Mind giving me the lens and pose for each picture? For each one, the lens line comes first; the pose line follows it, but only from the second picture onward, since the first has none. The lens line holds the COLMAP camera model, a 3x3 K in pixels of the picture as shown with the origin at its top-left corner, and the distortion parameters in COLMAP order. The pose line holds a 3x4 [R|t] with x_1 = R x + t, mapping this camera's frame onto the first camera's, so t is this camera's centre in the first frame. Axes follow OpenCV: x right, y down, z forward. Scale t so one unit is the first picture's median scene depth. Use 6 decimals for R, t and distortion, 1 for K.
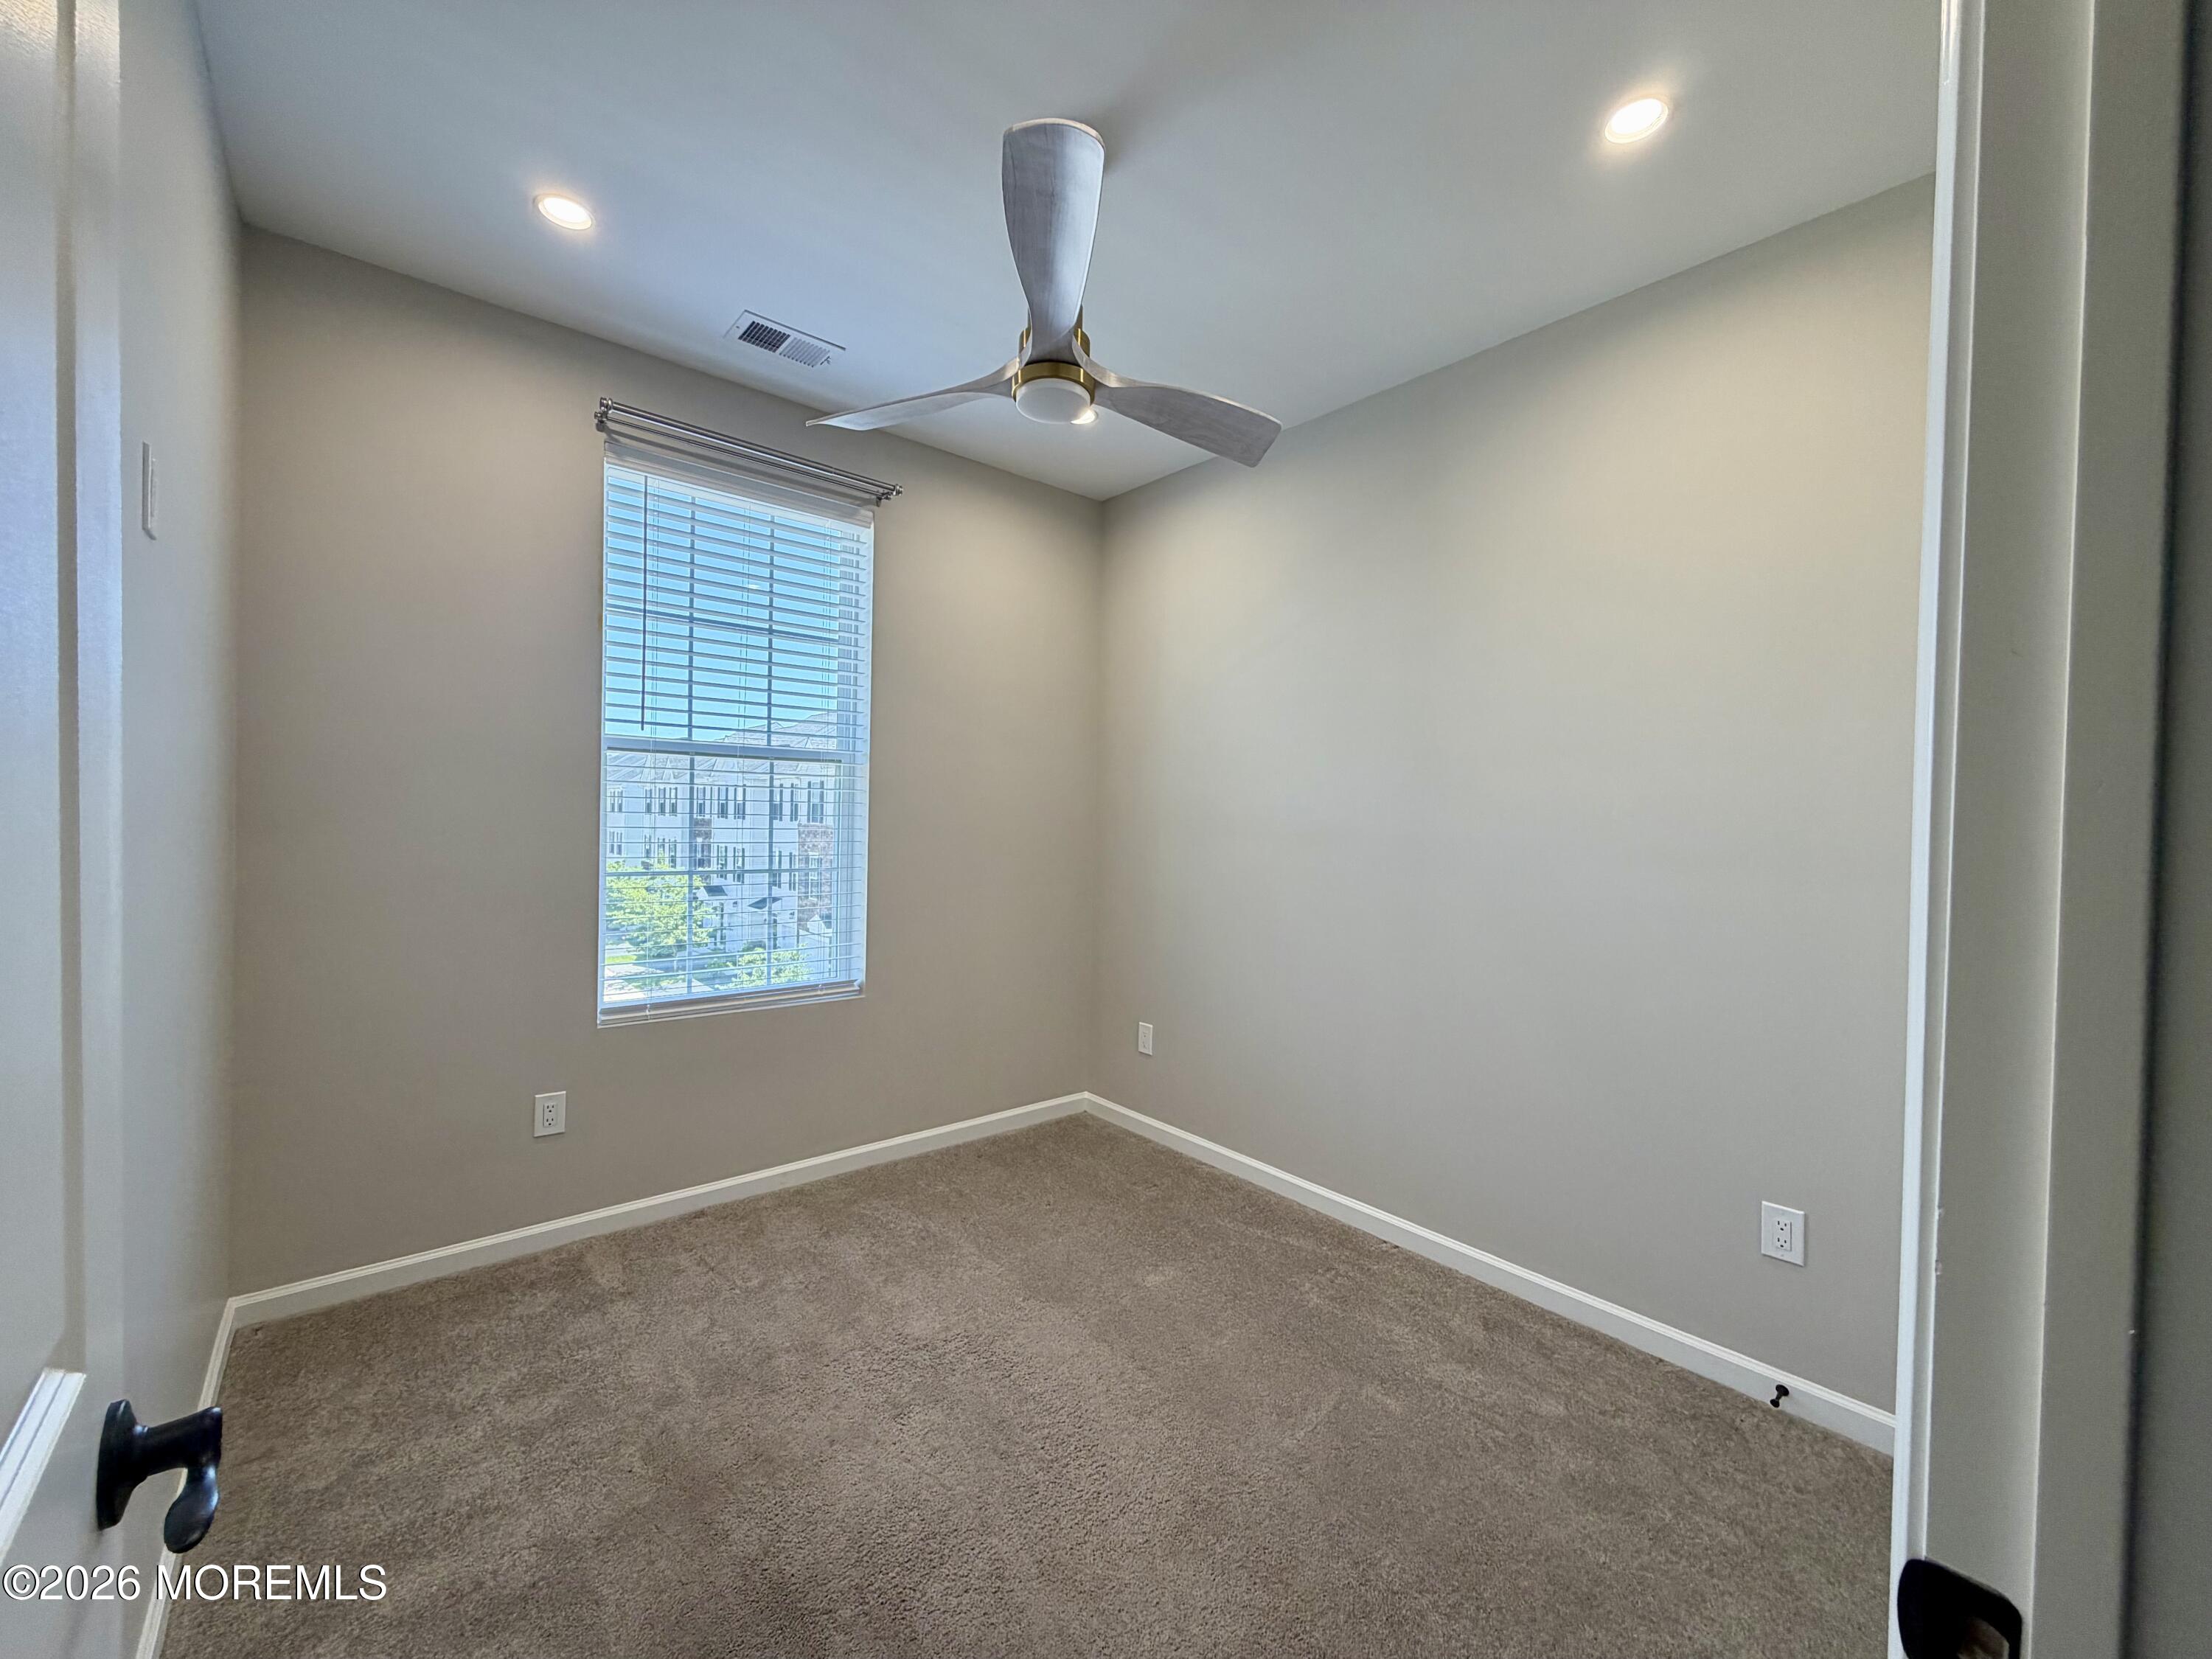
lens RADIAL K [[880.0, 0, 1103.2], [0, 880.0, 831.4], [0, 0, 1]] dist [0.002838, 0.000228]
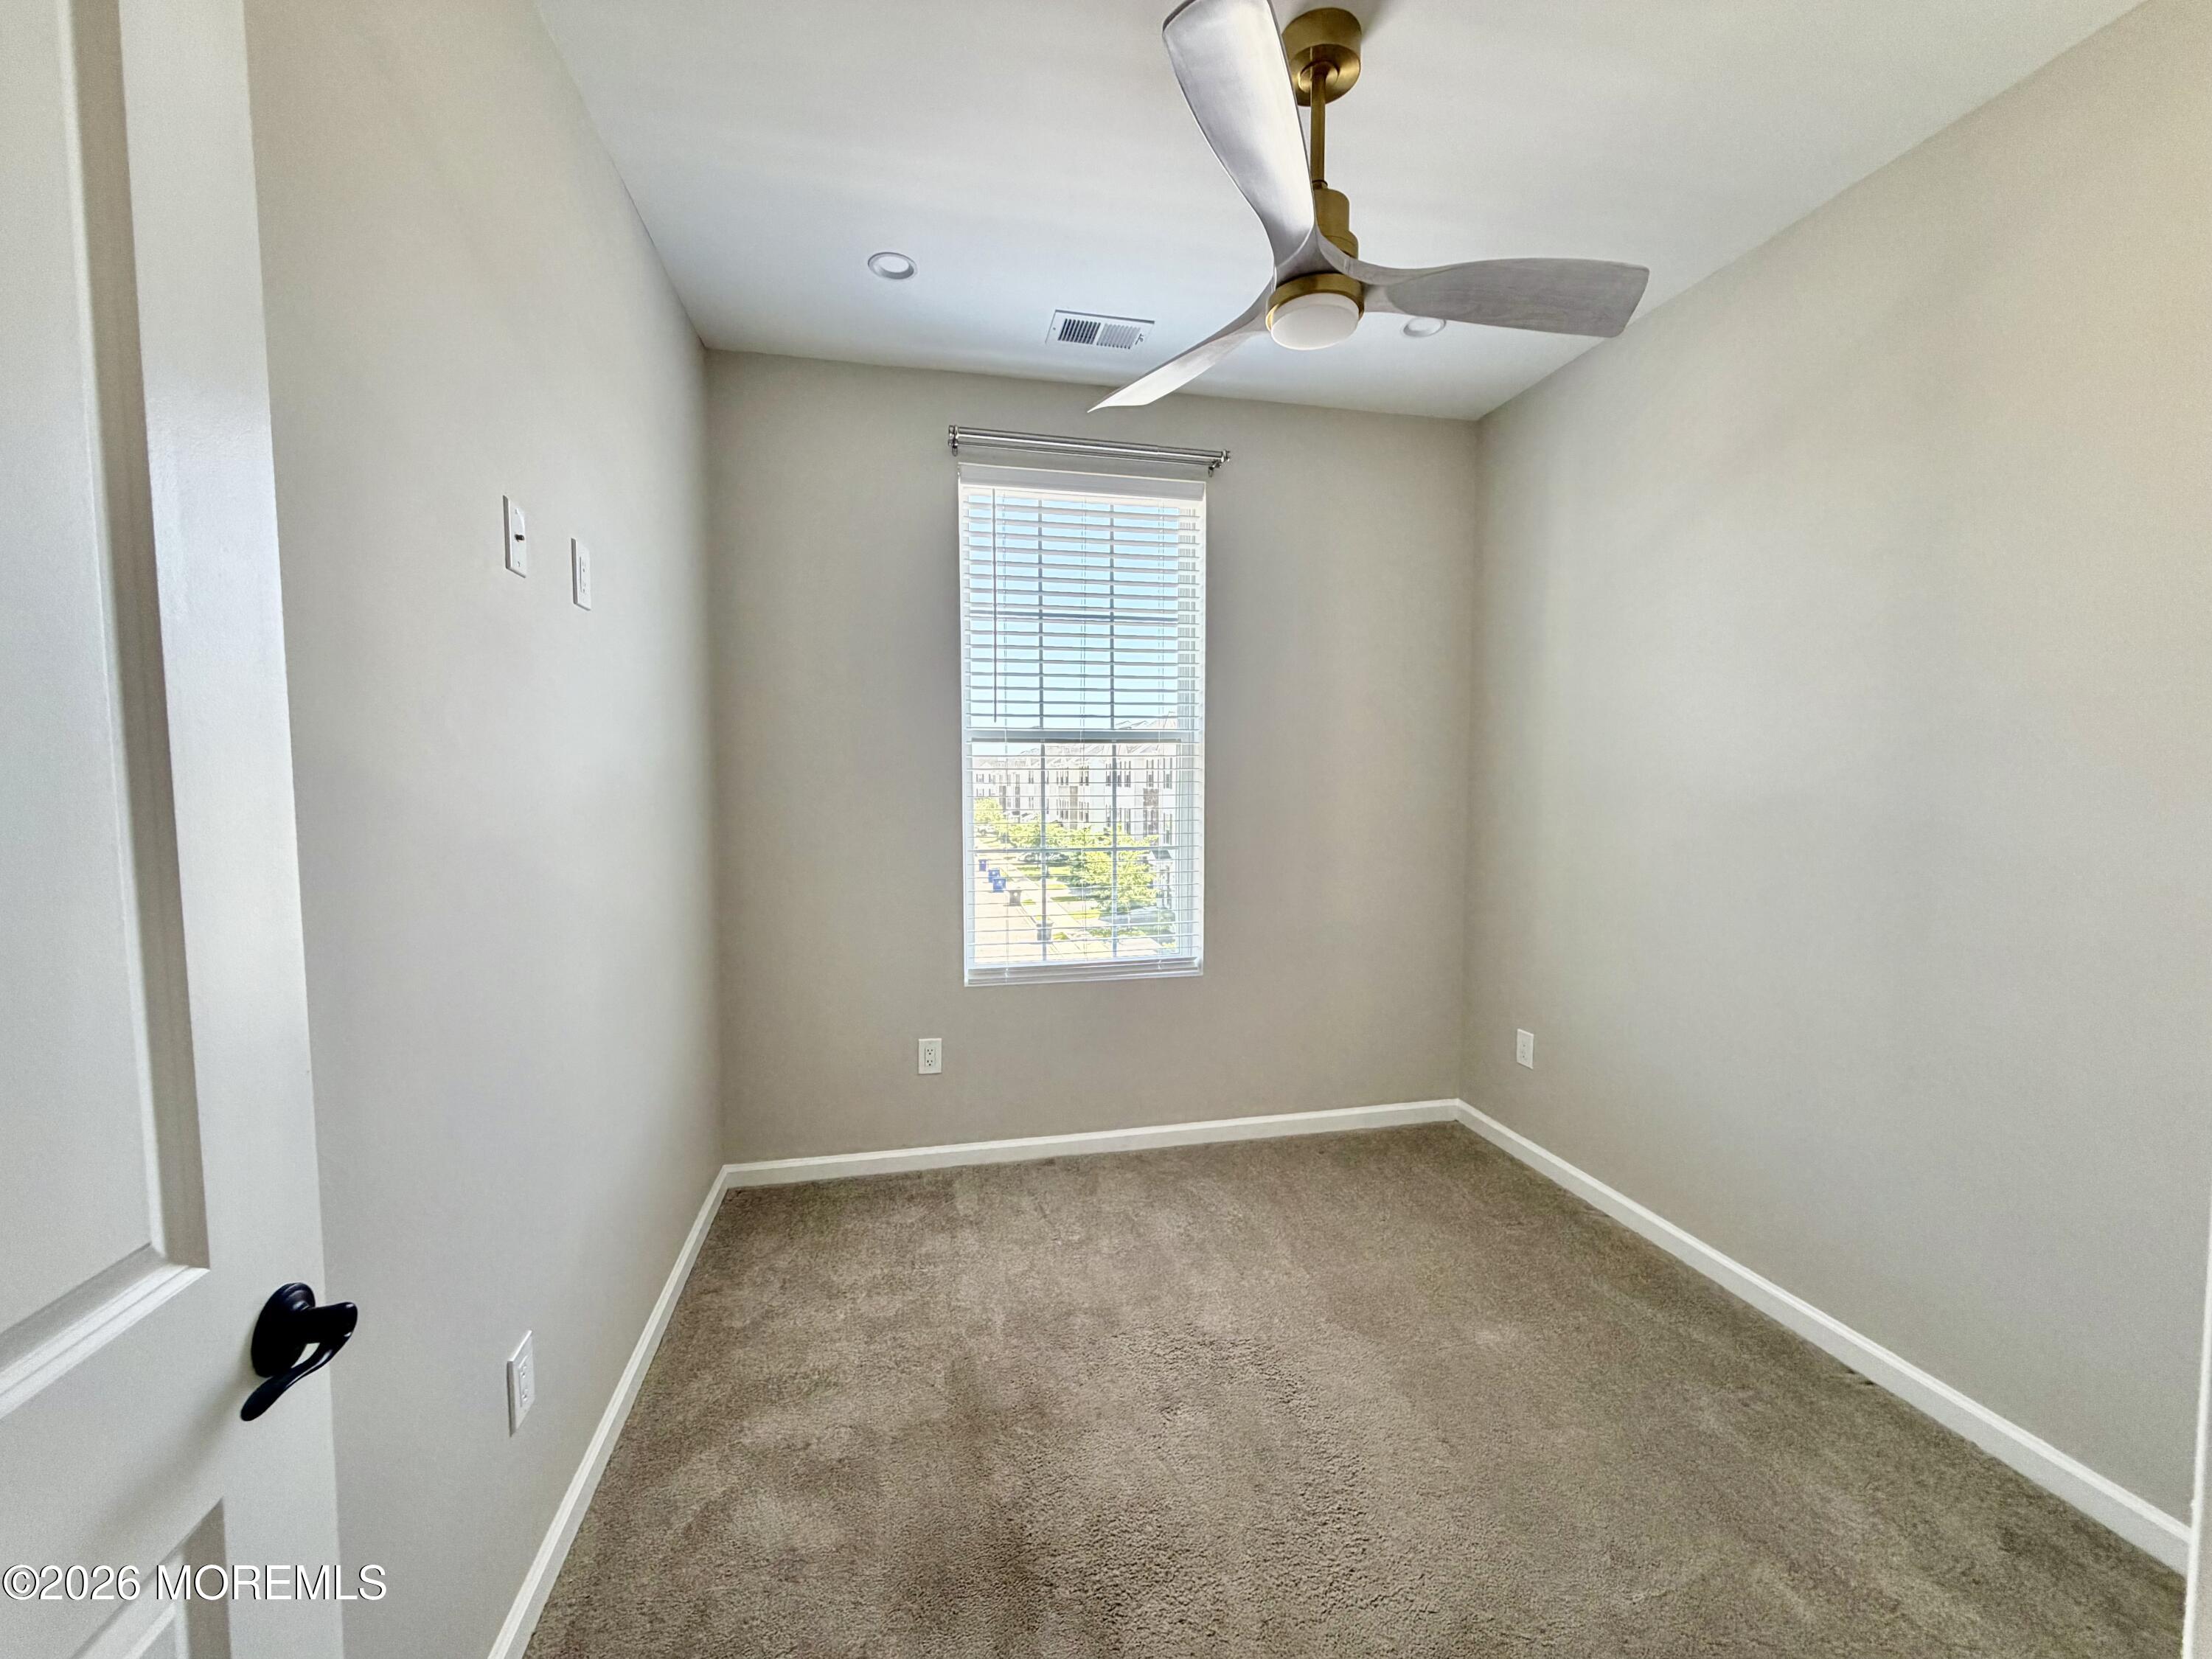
lens RADIAL K [[880.0, 0, 1103.2], [0, 880.0, 831.4], [0, 0, 1]] dist [0.002838, 0.000228]
pose [[0.883044, 0.004507, -0.469269, 0.128743], [0.013178, 0.999321, 0.034396, -0.015407], [0.469105, -0.036558, 0.882385, 0.090510]]
